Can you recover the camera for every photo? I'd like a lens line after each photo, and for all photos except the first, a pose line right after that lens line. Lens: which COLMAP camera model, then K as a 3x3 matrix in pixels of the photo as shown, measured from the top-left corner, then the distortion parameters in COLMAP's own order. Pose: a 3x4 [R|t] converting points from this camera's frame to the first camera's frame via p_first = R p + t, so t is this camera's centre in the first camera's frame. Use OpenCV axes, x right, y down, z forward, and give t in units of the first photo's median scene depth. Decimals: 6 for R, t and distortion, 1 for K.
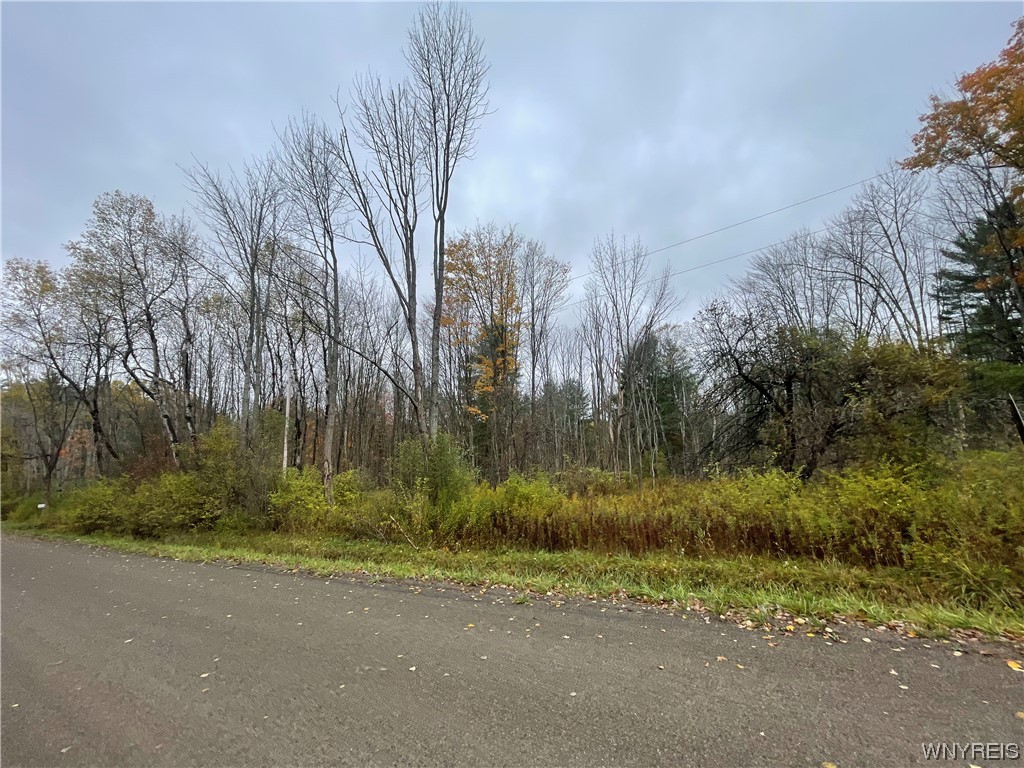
lens RADIAL K [[412.9, 0, 512.2], [0, 412.9, 384.7], [0, 0, 1]] dist [-0.002266, 0.000872]
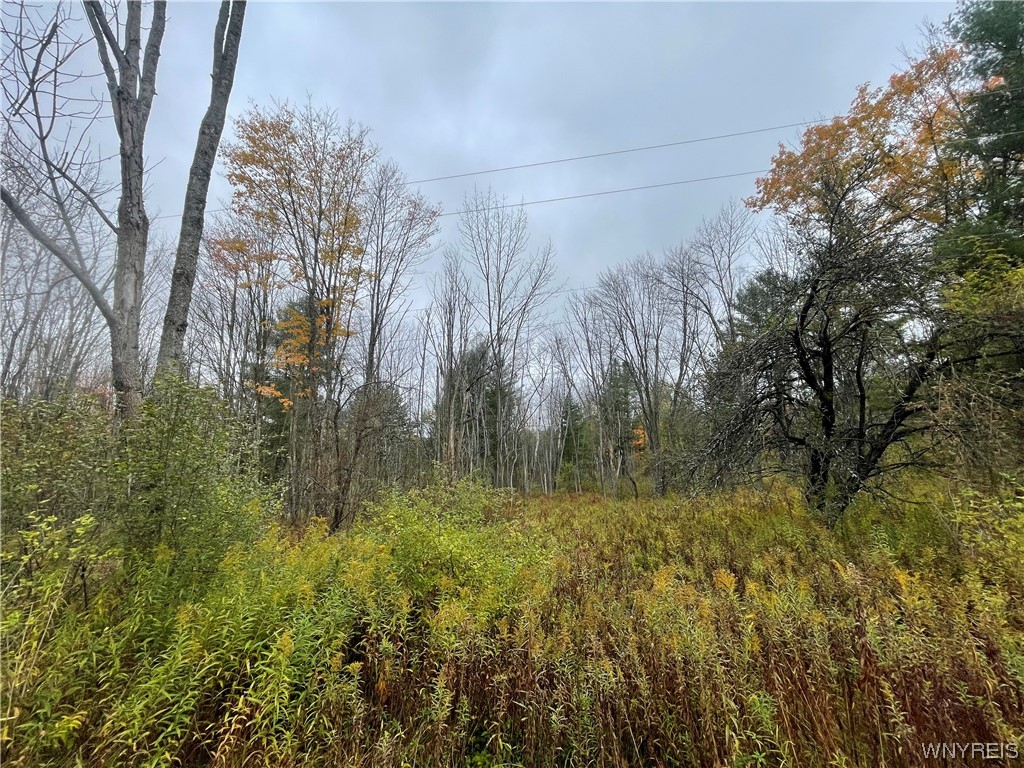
lens RADIAL K [[412.9, 0, 510.5], [0, 412.9, 384.0], [0, 0, 1]] dist [-0.002266, 0.000872]
pose [[0.894296, 0.098647, 0.436467, -0.040033], [-0.076931, 0.994769, -0.067203, 0.063738], [-0.440814, 0.026521, 0.897207, 0.301170]]
